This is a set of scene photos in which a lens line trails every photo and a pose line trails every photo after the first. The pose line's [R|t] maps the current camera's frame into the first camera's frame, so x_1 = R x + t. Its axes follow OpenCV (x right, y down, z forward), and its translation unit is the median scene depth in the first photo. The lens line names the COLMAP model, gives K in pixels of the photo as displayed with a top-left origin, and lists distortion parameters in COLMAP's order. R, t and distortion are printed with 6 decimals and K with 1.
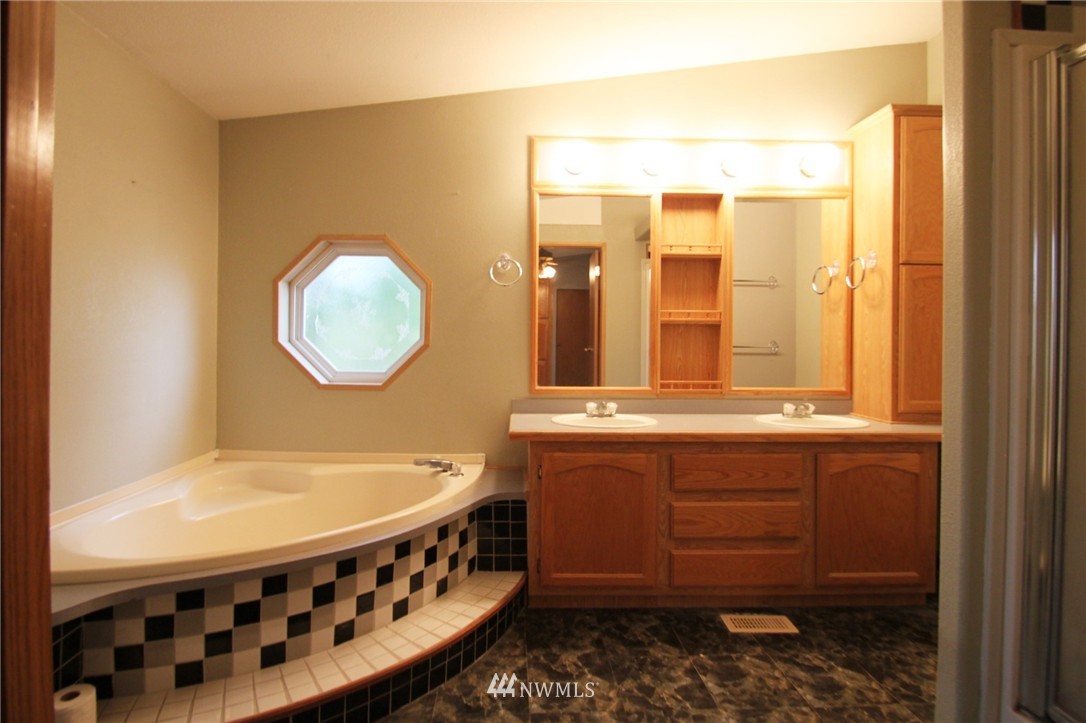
lens RADIAL K [[540.2, 0, 519.6], [0, 540.2, 348.1], [0, 0, 1]] dist [0.000752, -0.014956]
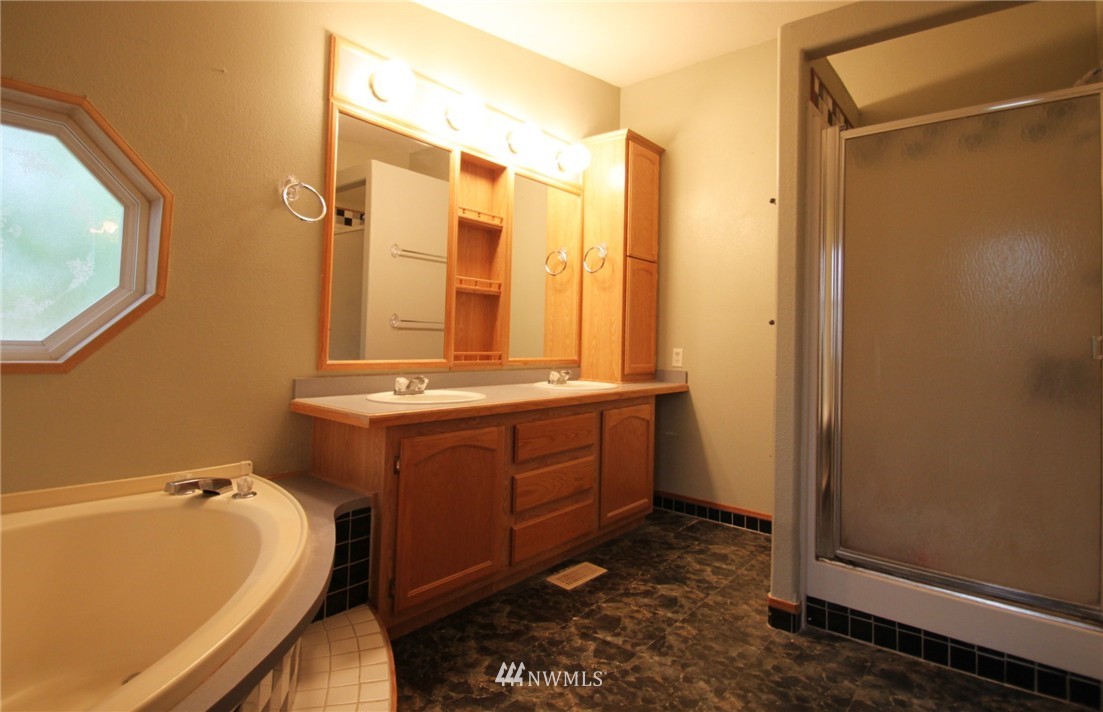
lens RADIAL K [[562.6, 0, 550.3], [0, 562.6, 322.6], [0, 0, 1]] dist [-0.000215, 0.000130]
pose [[0.657027, 0.031453, 0.753211, -0.430649], [-0.013555, 0.999461, -0.029912, 0.044341], [-0.753745, 0.009443, 0.657099, 0.294017]]
